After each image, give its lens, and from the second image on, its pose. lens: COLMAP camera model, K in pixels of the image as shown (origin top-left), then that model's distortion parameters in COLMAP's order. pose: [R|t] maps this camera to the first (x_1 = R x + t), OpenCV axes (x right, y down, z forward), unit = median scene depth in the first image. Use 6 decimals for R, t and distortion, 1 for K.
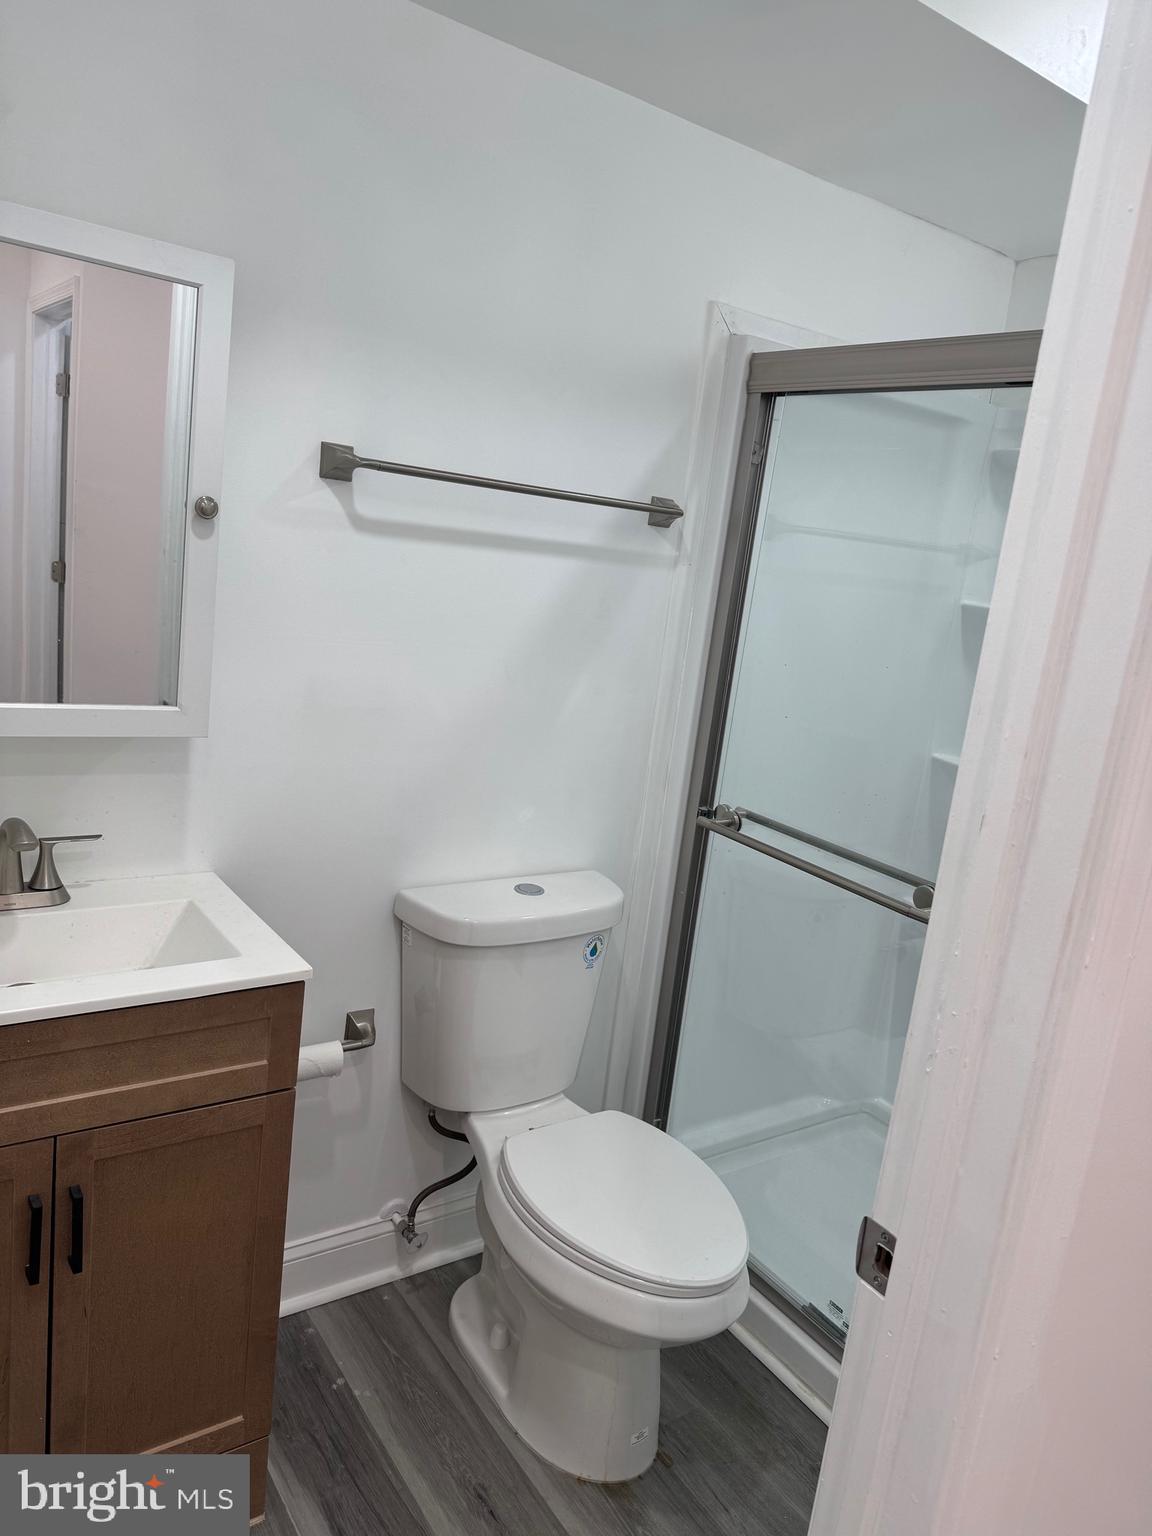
lens RADIAL K [[1064.2, 0, 570.2], [0, 1064.2, 767.9], [0, 0, 1]] dist [0.106188, -0.137670]
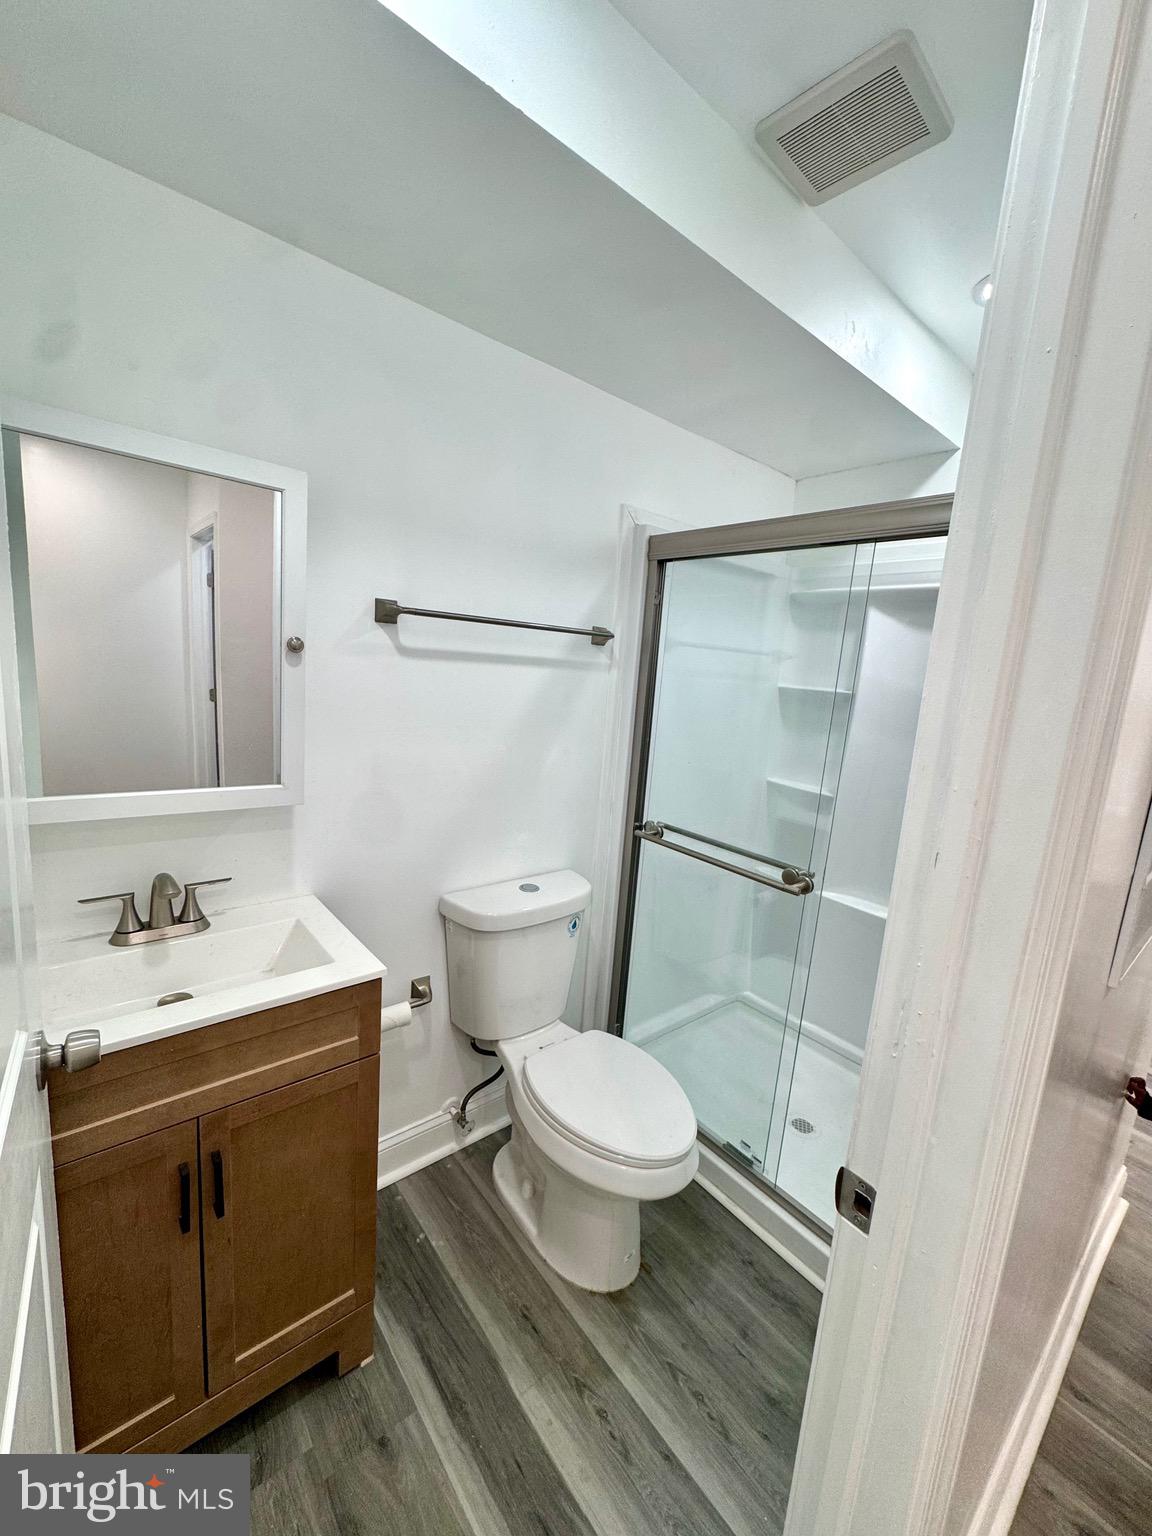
lens RADIAL K [[614.4, 0, 574.1], [0, 614.4, 766.4], [0, 0, 1]] dist [-0.000141, -0.000112]
pose [[0.995560, -0.059299, 0.073098, -0.029821], [0.062089, 0.997402, -0.036516, -0.021509], [-0.070743, 0.040893, 0.996656, 0.130770]]
